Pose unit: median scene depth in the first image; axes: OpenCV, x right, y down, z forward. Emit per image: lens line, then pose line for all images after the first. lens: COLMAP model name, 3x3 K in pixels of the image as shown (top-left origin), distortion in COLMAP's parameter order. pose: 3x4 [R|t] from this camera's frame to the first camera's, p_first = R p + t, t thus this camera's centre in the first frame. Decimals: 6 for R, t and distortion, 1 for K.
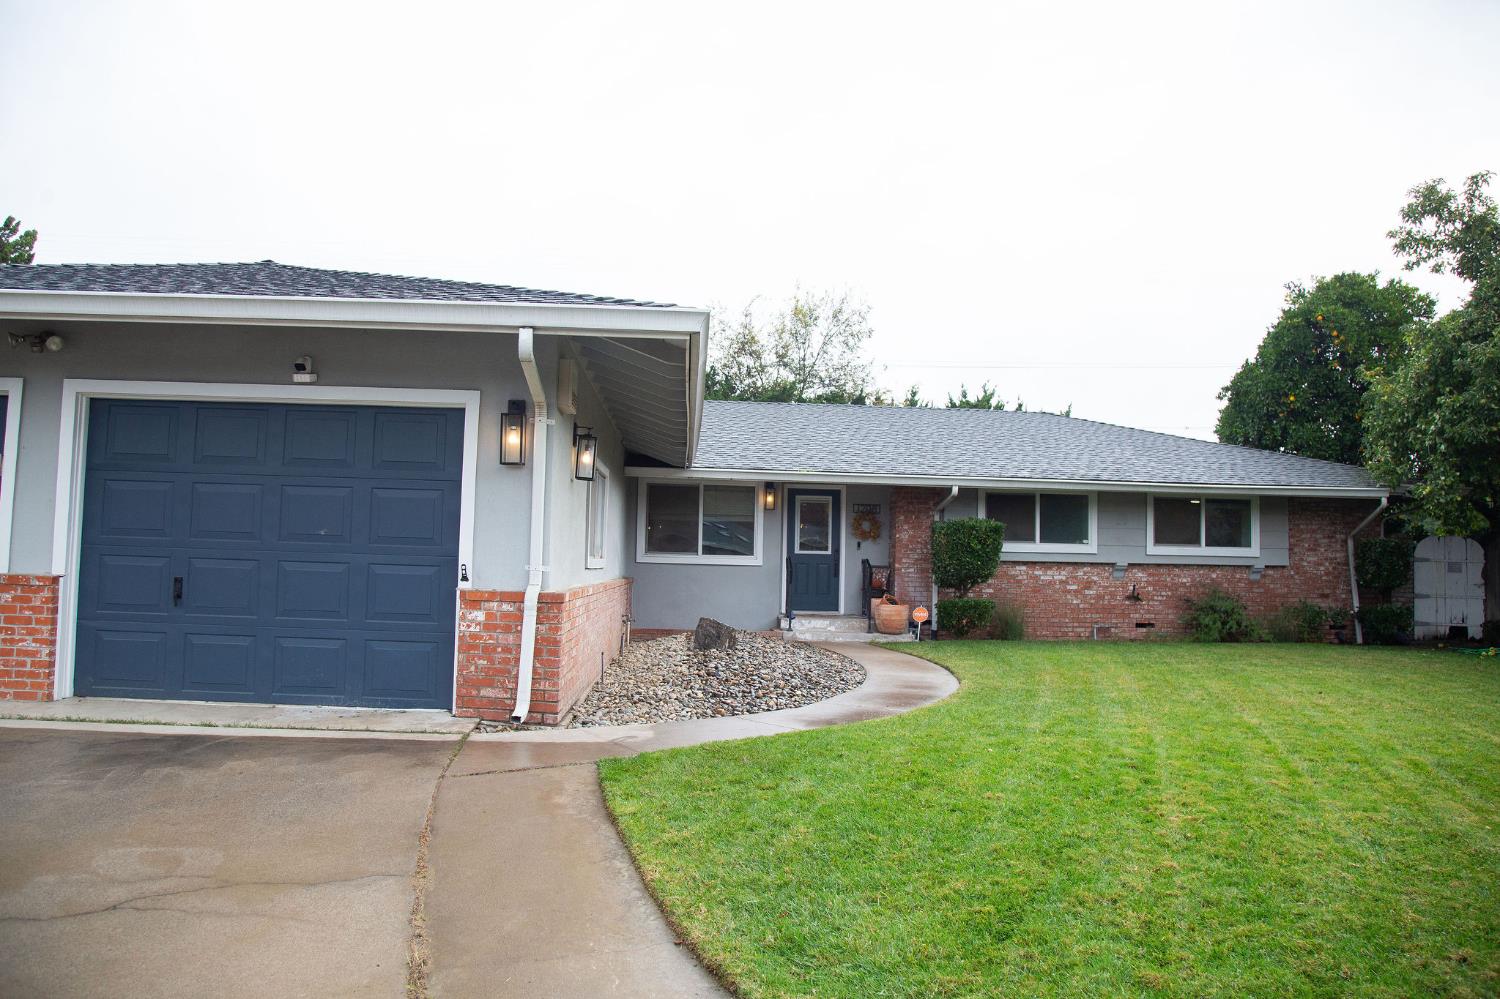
lens RADIAL K [[1021.2, 0, 750.0], [0, 1021.2, 499.5], [0, 0, 1]] dist [-0.124503, 0.066053]
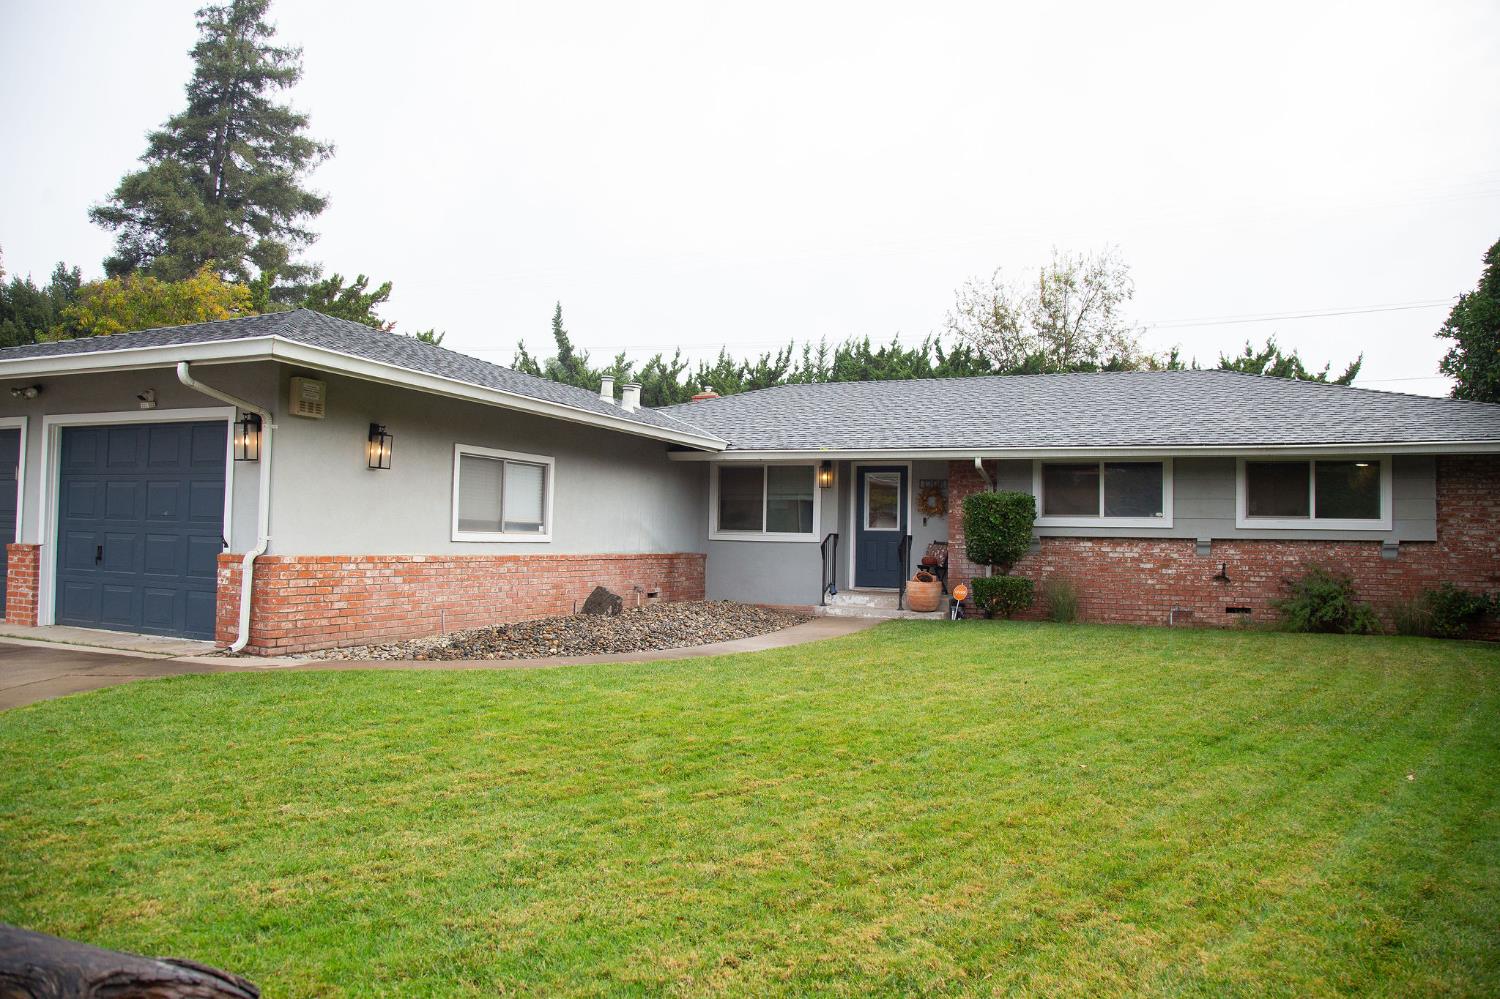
lens RADIAL K [[1021.2, 0, 750.0], [0, 1021.2, 499.5], [0, 0, 1]] dist [-0.124503, 0.066053]
pose [[0.897782, -0.021802, -0.439900, 0.398204], [0.028717, 0.999546, 0.009069, 0.010378], [0.439503, -0.020775, 0.898001, 0.049190]]
